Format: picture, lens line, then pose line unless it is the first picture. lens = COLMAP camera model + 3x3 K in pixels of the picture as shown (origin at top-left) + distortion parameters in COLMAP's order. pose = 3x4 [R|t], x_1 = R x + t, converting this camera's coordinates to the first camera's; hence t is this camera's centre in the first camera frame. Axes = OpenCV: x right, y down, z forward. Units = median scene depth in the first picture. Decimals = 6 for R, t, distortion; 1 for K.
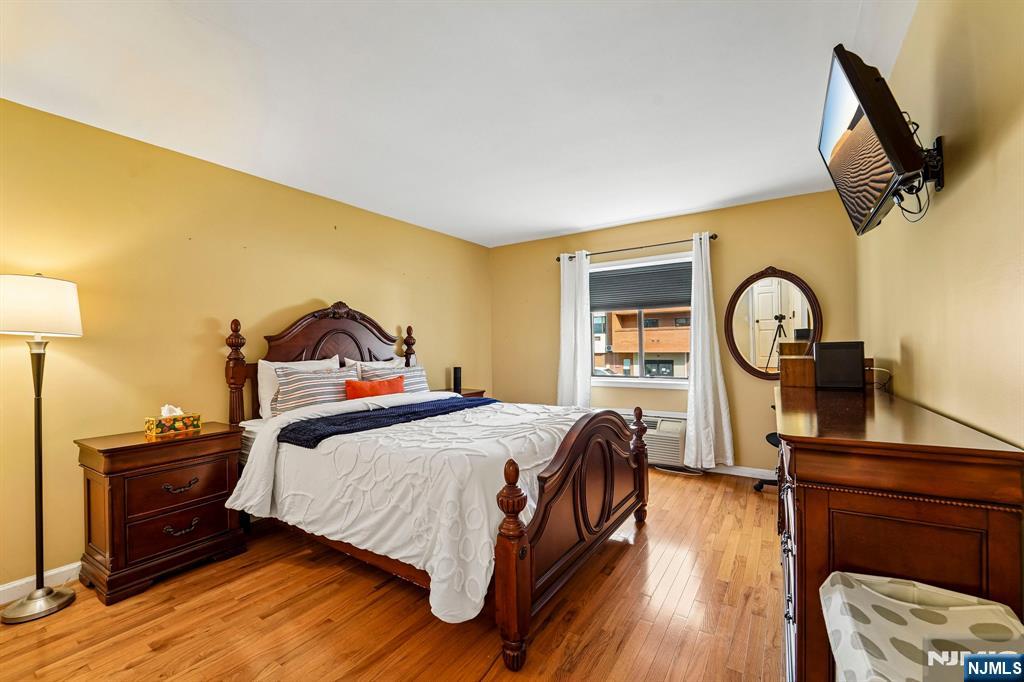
lens RADIAL K [[424.1, 0, 512.0], [0, 424.1, 341.0], [0, 0, 1]] dist [-0.000838, -0.000169]
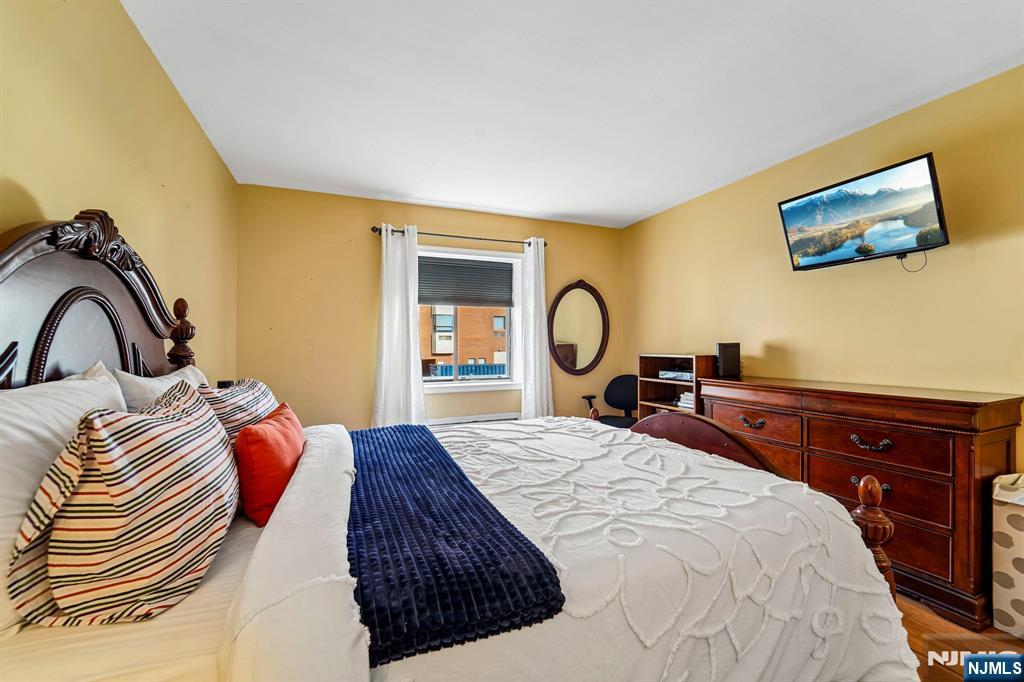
lens RADIAL K [[424.1, 0, 512.0], [0, 424.1, 341.0], [0, 0, 1]] dist [-0.000838, -0.000169]
pose [[0.579899, 0.022158, 0.814387, -0.385037], [-0.012592, 0.999754, -0.018235, 0.015042], [-0.814591, 0.000320, 0.580036, 0.402897]]
